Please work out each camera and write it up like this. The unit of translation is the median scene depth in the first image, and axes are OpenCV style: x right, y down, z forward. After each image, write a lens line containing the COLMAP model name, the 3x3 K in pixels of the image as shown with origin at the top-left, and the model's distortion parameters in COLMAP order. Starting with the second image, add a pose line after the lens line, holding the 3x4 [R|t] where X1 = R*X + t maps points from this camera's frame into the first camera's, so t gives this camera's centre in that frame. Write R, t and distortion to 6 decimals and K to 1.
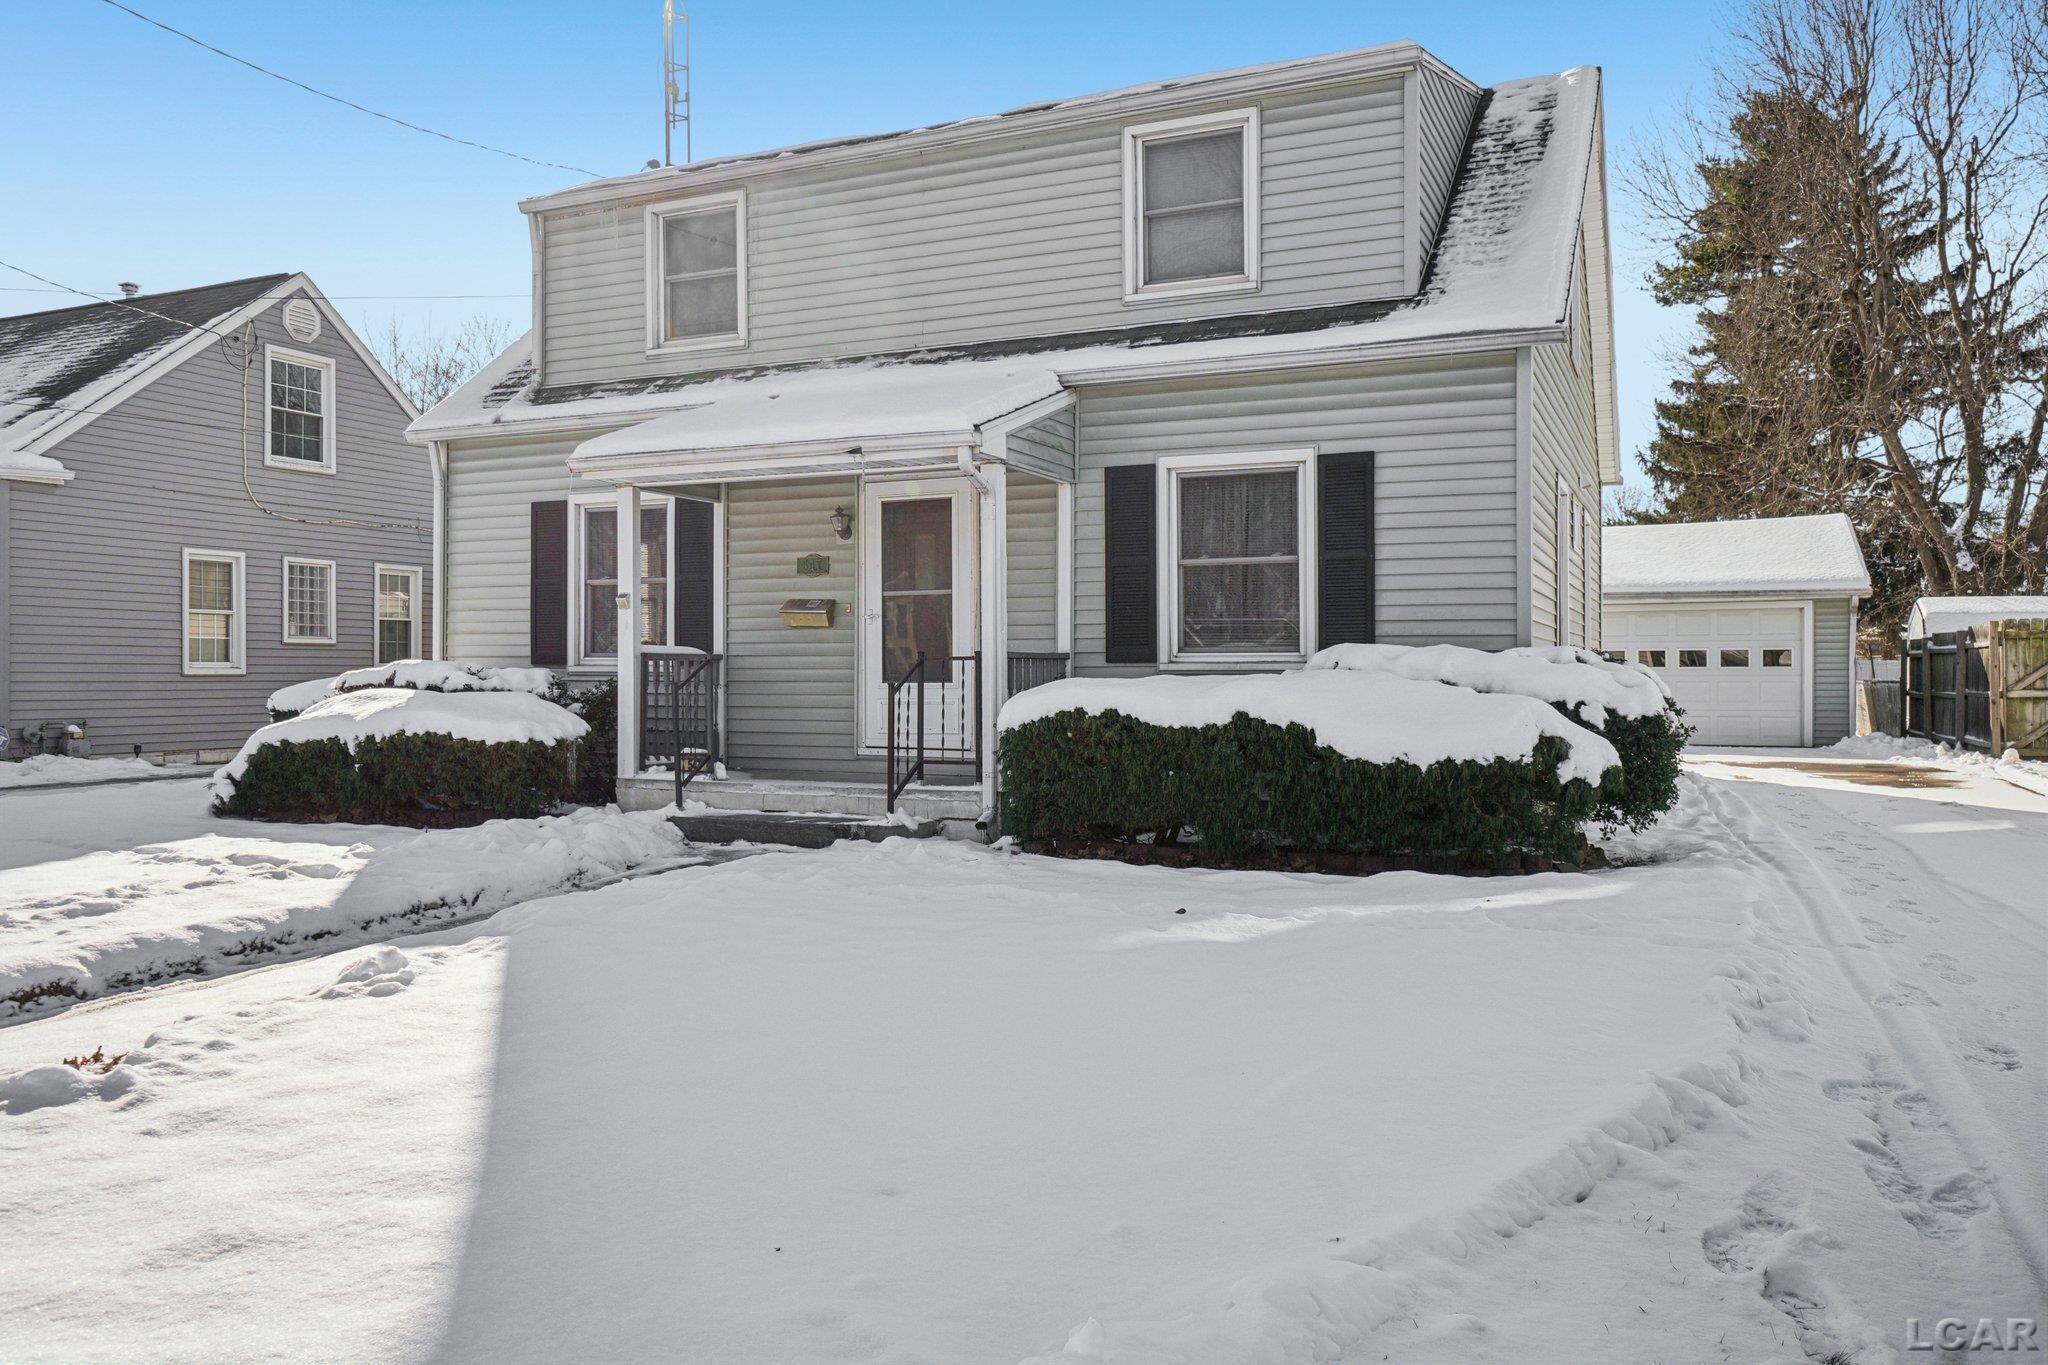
lens RADIAL K [[1455.1, 0, 1025.5], [0, 1455.1, 670.0], [0, 0, 1]] dist [0.003067, -0.000263]
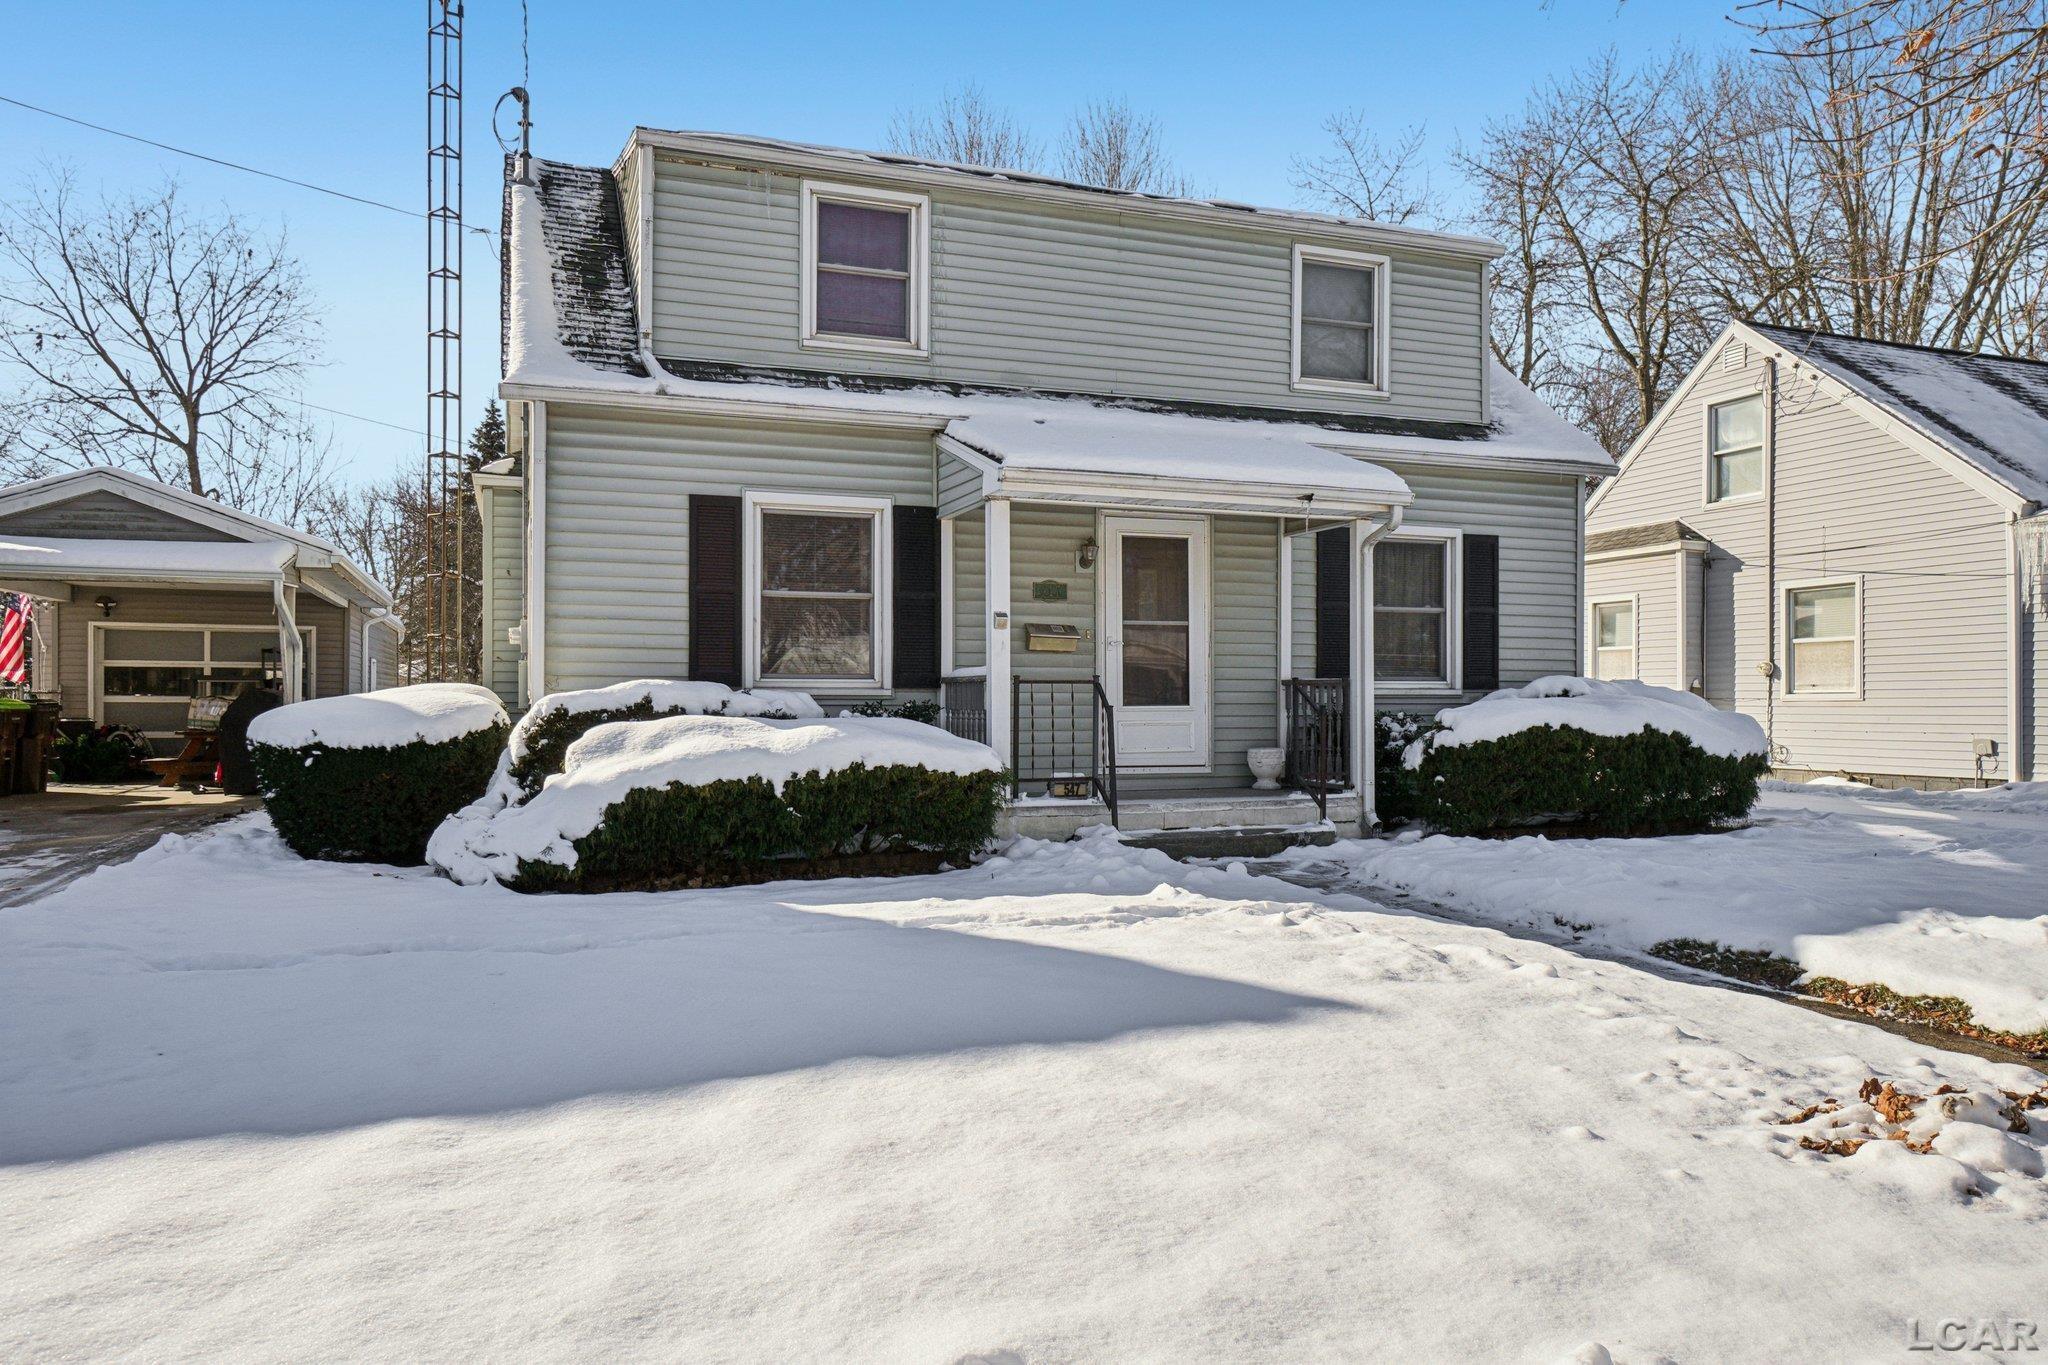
lens RADIAL K [[1298.2, 0, 1029.6], [0, 1298.2, 693.7], [0, 0, 1]] dist [0.003291, 0.000115]
pose [[0.729164, 0.002480, 0.684335, -0.800411], [-0.001905, 0.999997, -0.001595, 0.001771], [-0.684336, -0.000141, 0.729166, 0.353700]]
